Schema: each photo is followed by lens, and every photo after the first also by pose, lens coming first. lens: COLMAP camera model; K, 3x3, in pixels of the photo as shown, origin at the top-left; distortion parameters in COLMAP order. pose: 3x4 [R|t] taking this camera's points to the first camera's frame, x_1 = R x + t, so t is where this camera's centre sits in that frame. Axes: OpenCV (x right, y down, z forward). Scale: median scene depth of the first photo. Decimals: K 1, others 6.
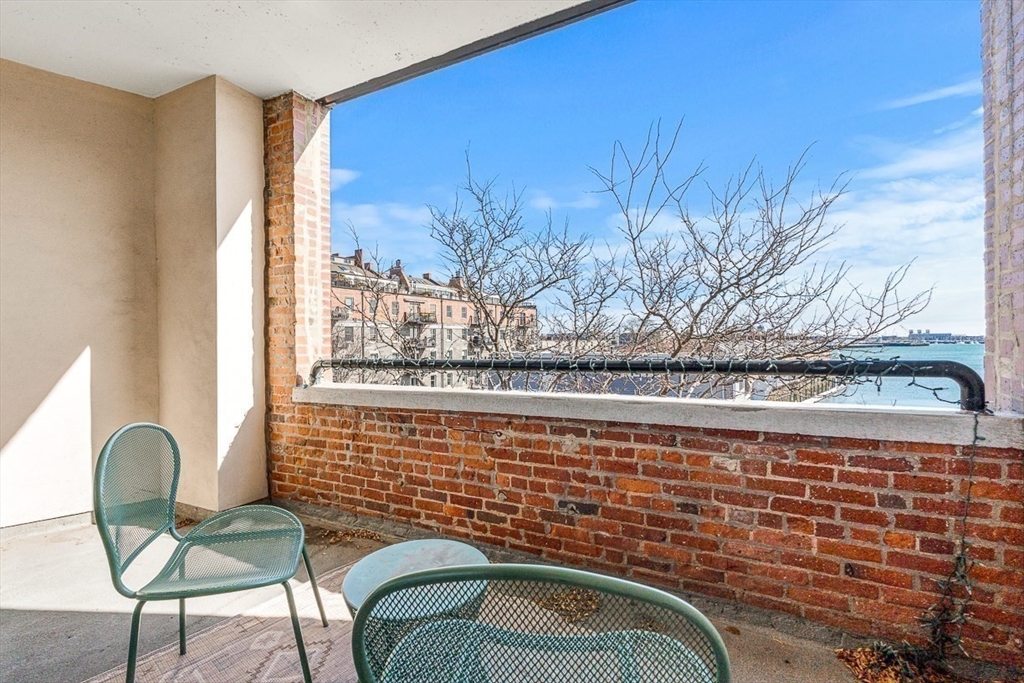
lens RADIAL K [[452.3, 0, 512.0], [0, 452.3, 341.5], [0, 0, 1]] dist [-0.000388, -0.000162]
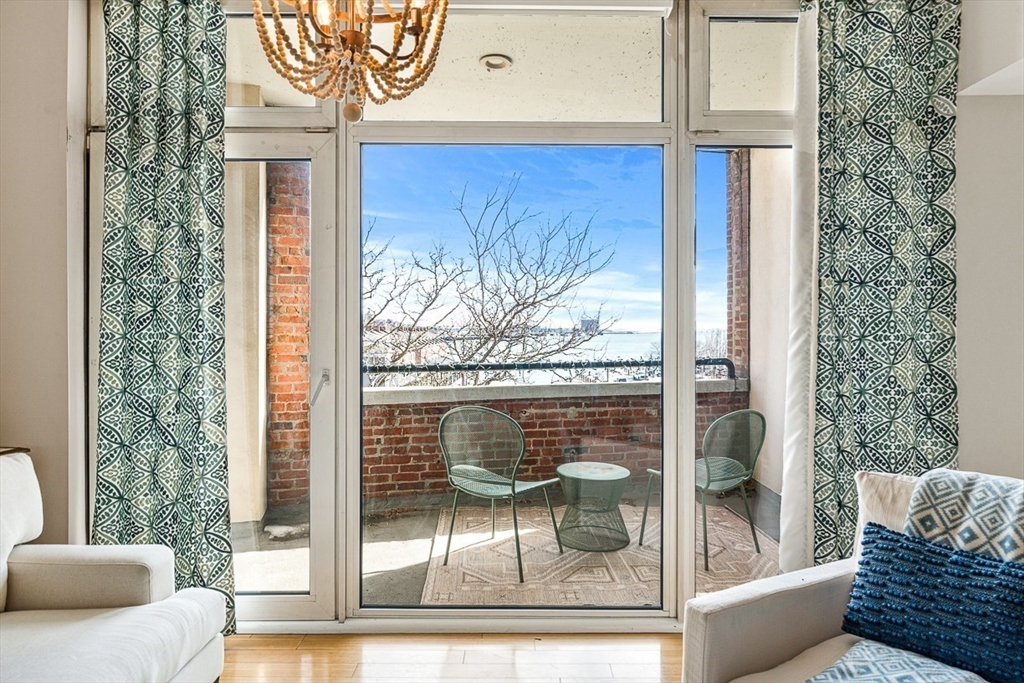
lens RADIAL K [[620.4, 0, 512.1], [0, 620.4, 331.1], [0, 0, 1]] dist [-0.001266, 0.001258]
pose [[0.750752, 0.009115, 0.660521, -1.205142], [-0.007581, 0.999958, -0.005182, -0.043681], [-0.660540, -0.001117, 0.750790, -0.428019]]
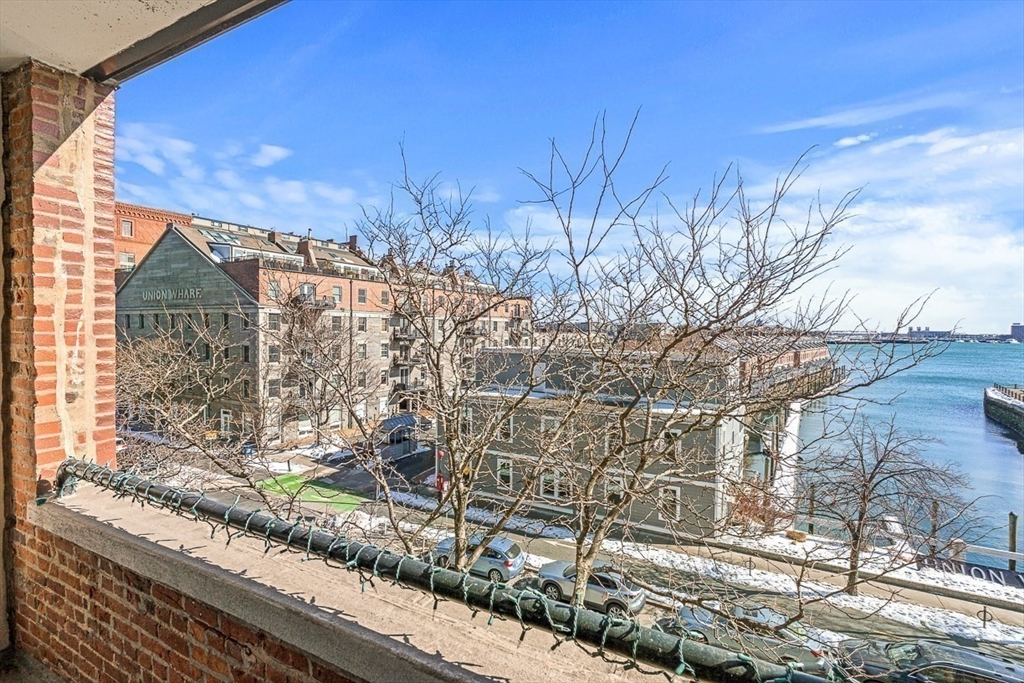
lens RADIAL K [[454.1, 0, 509.9], [0, 454.1, 337.8], [0, 0, 1]] dist [-0.002944, -0.000395]
pose [[0.999795, 0.020261, -0.000461, 0.259615], [-0.020250, 0.999652, 0.016877, -0.186992], [0.000803, -0.016864, 0.999857, 0.362473]]
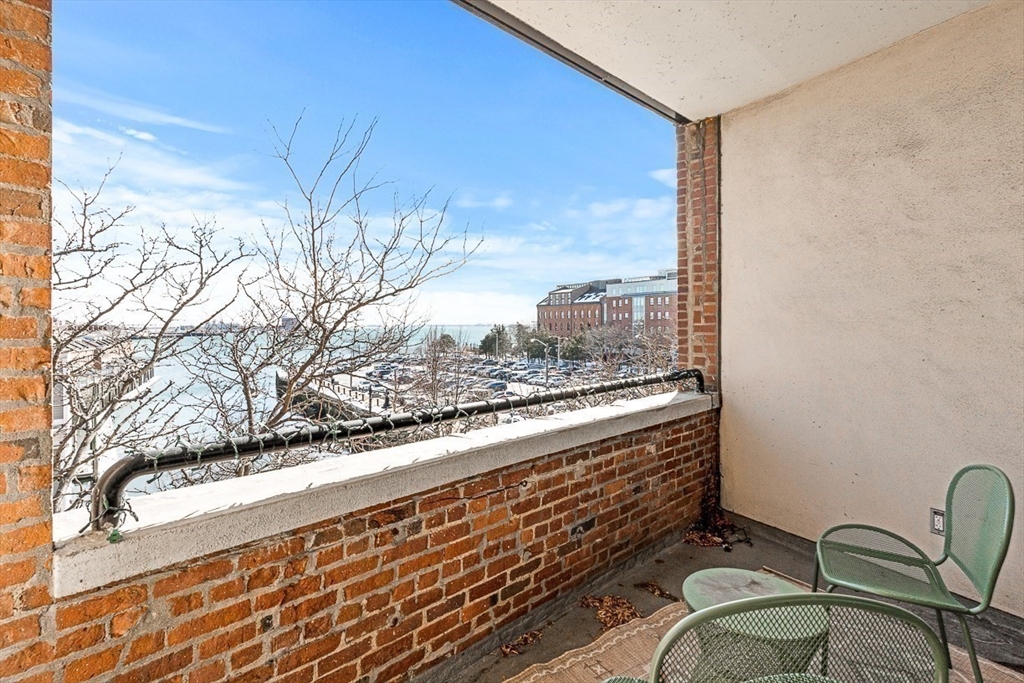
lens RADIAL K [[515.0, 0, 515.1], [0, 515.0, 323.6], [0, 0, 1]] dist [0.000698, -0.000190]
pose [[0.309008, 0.011144, 0.950994, -0.831210], [0.002112, 0.999921, -0.012404, -0.074748], [-0.951057, 0.005842, 0.308960, 0.613796]]
